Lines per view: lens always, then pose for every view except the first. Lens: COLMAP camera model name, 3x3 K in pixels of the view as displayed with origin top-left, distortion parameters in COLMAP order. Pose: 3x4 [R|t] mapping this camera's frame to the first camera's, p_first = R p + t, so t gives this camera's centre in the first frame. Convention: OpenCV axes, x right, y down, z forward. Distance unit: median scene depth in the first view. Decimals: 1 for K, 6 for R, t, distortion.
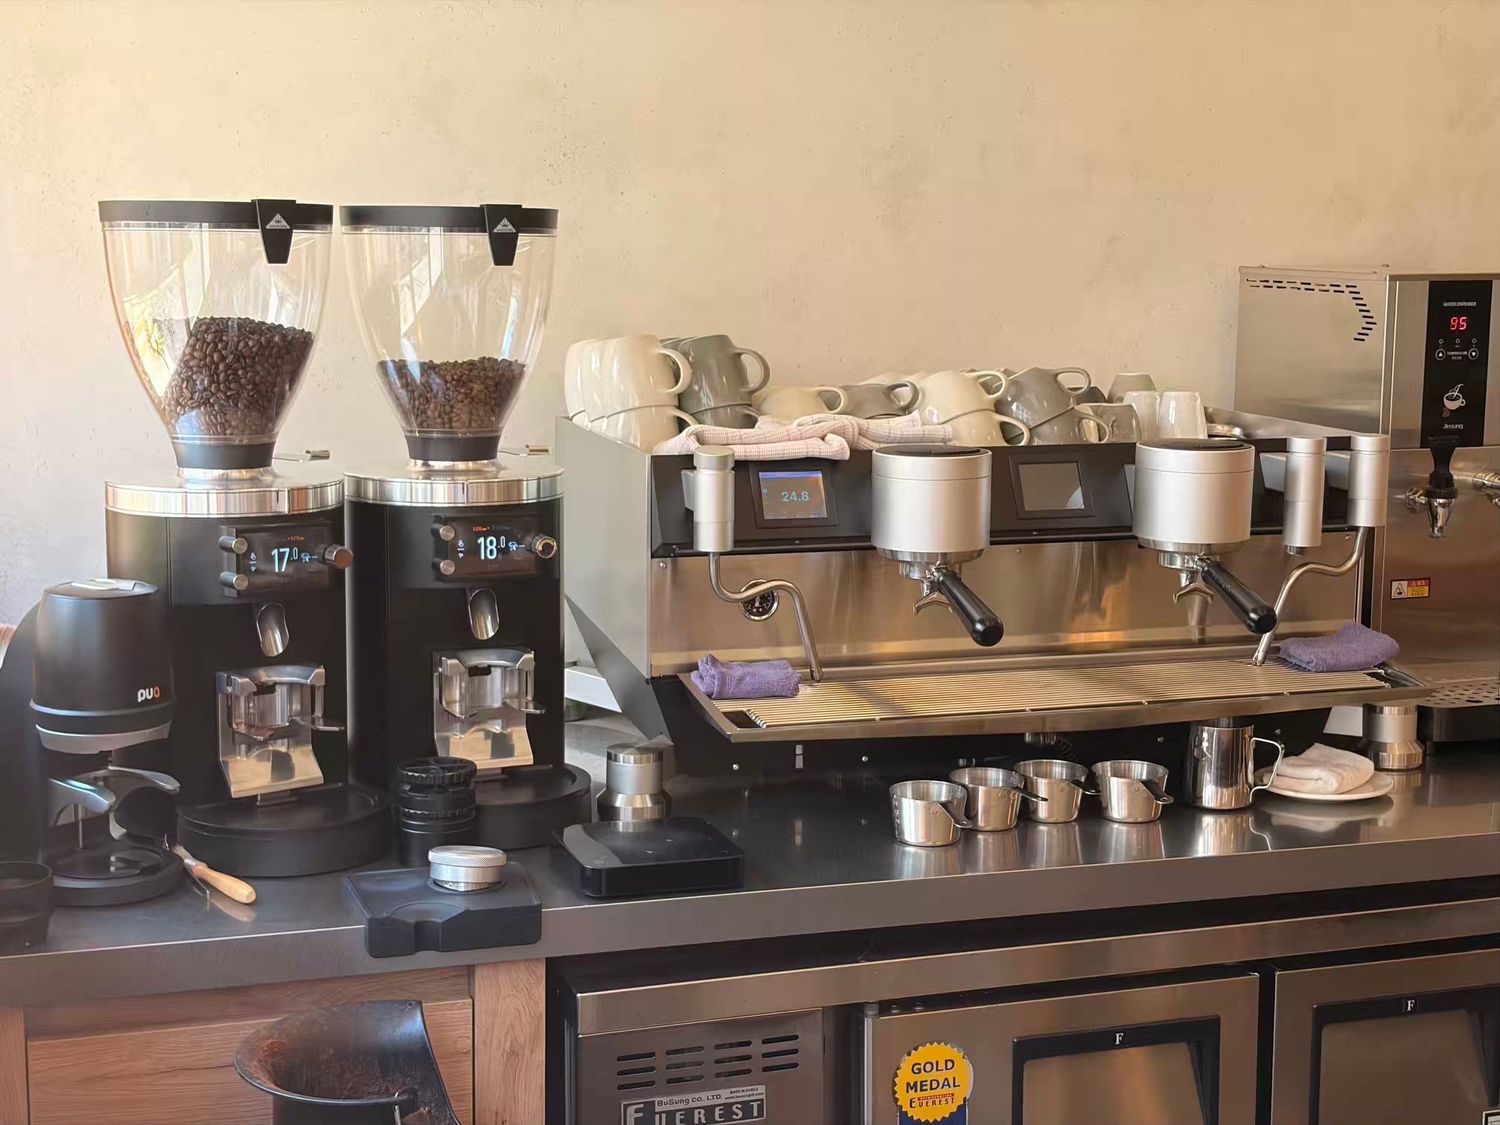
lens RADIAL K [[2275.7, 0, 748.9], [0, 2275.7, 562.6], [0, 0, 1]] dist [0.128734, 0.000000]
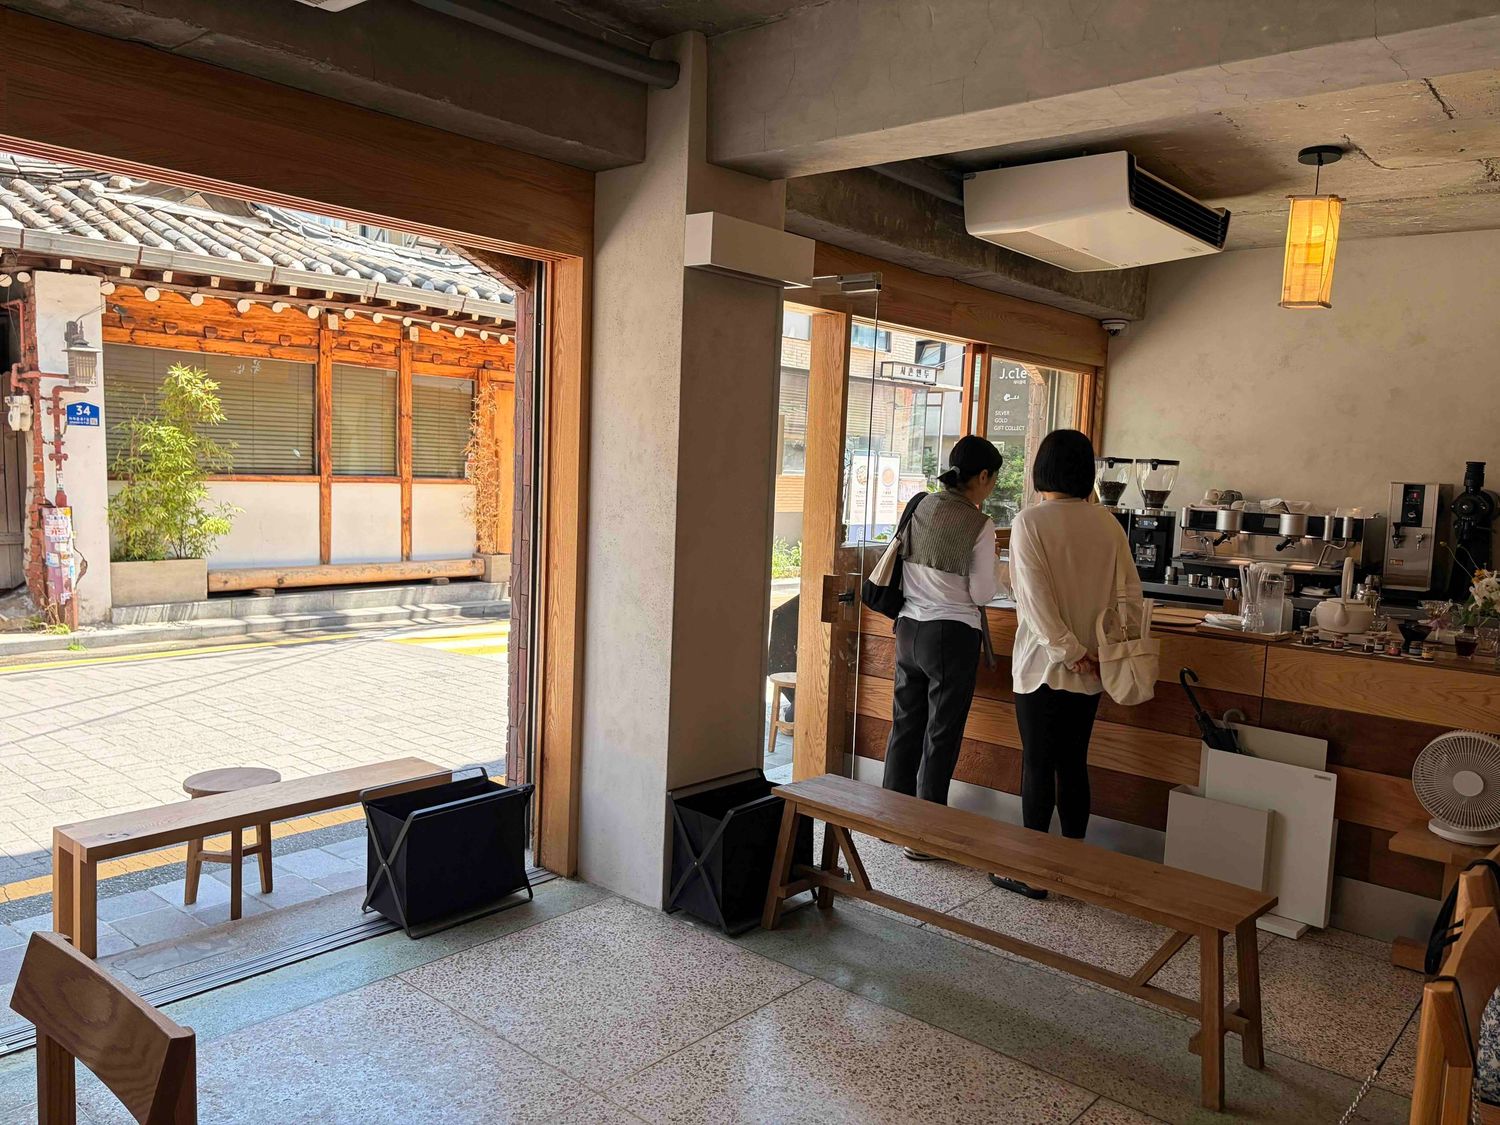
lens RADIAL K [[1140.1, 0, 760.4], [0, 1140.1, 566.6], [0, 0, 1]] dist [0.039222, -0.033457]
pose [[0.539440, 0.091680, -0.837018, 1.605948], [-0.163801, 0.986490, 0.002486, 0.227541], [0.825938, 0.135764, 0.547170, -1.149474]]
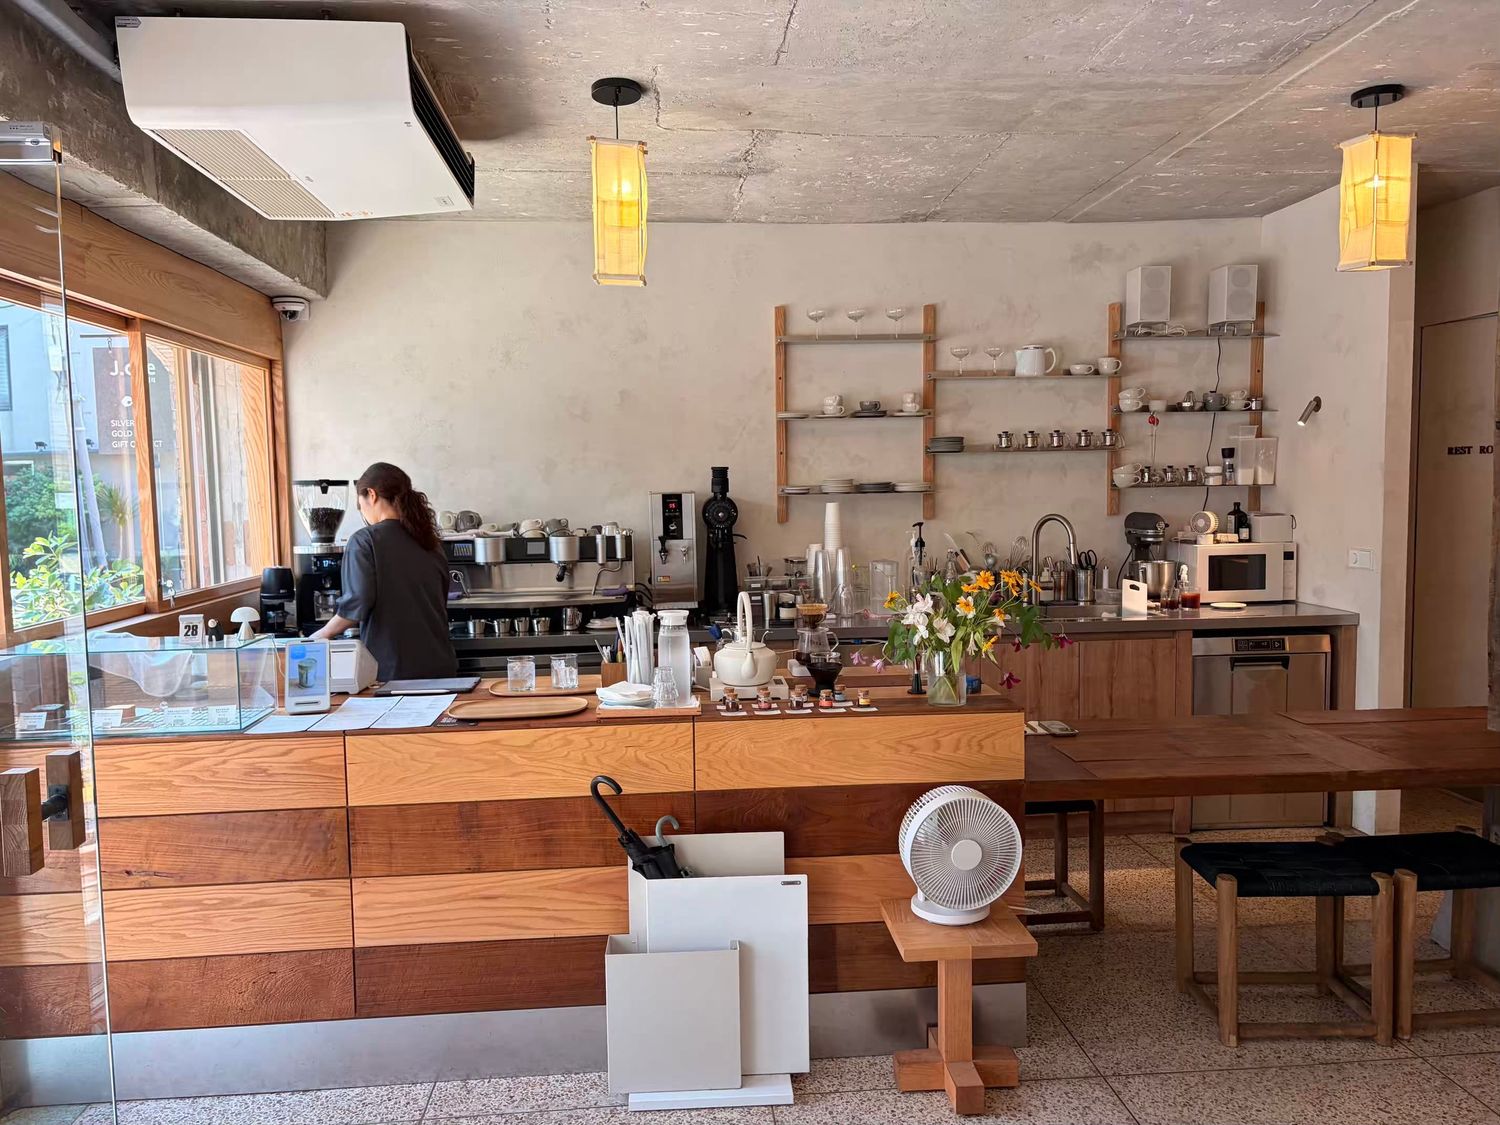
lens RADIAL K [[1140.1, 0, 744.8], [0, 1140.1, 572.9], [0, 0, 1]] dist [0.039222, -0.033457]
pose [[0.974966, -0.007383, -0.222230, 0.962937], [-0.008802, 0.997384, -0.071751, 0.151636], [0.222179, 0.071911, 0.972350, -0.830316]]
